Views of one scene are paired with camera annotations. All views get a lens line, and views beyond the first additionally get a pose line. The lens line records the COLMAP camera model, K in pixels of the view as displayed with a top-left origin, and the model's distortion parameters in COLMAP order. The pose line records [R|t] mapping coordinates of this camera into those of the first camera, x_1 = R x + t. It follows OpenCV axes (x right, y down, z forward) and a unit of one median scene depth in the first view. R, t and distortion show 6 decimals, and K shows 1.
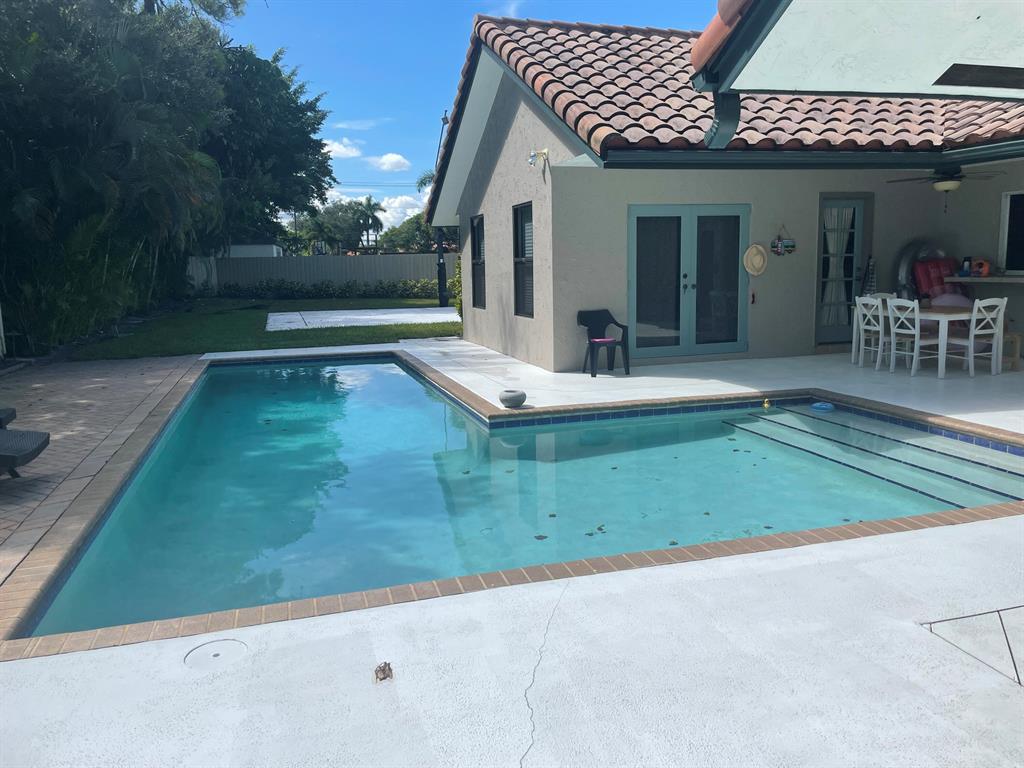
lens RADIAL K [[762.0, 0, 510.3], [0, 762.0, 379.6], [0, 0, 1]] dist [-0.009269, -0.003575]
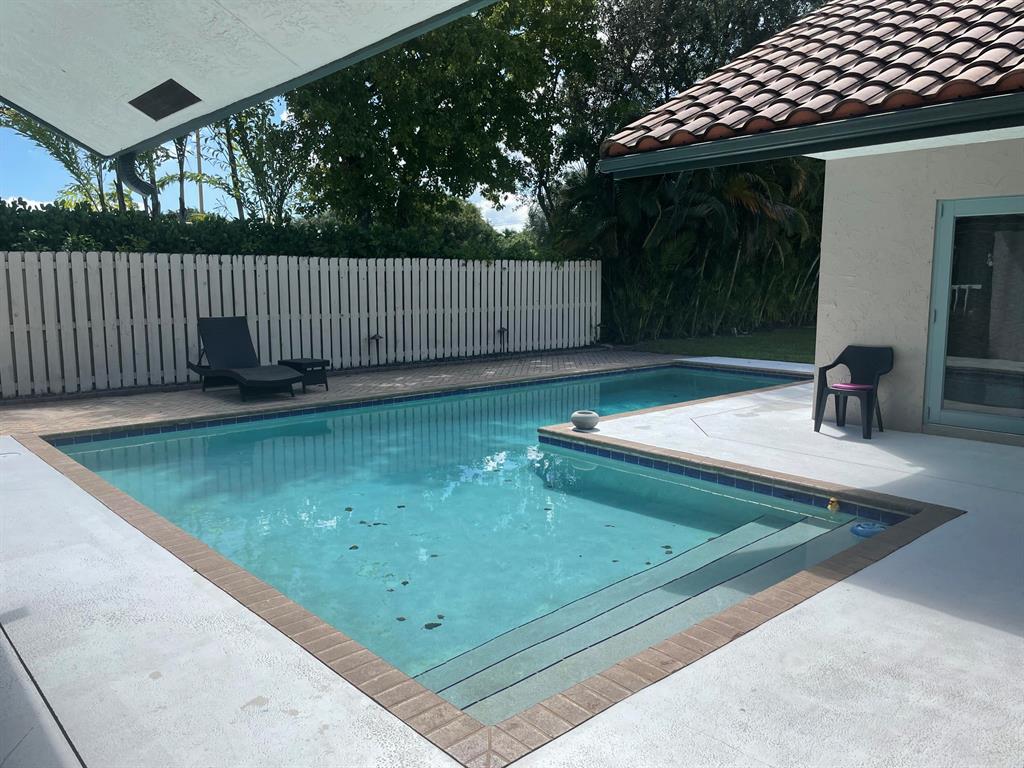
lens RADIAL K [[762.0, 0, 509.5], [0, 762.0, 386.2], [0, 0, 1]] dist [-0.009269, -0.003575]
pose [[0.423680, 0.150069, -0.893294, 0.815916], [-0.155439, 0.983597, 0.091517, -0.088913], [0.892375, 0.100079, 0.440058, 0.483876]]
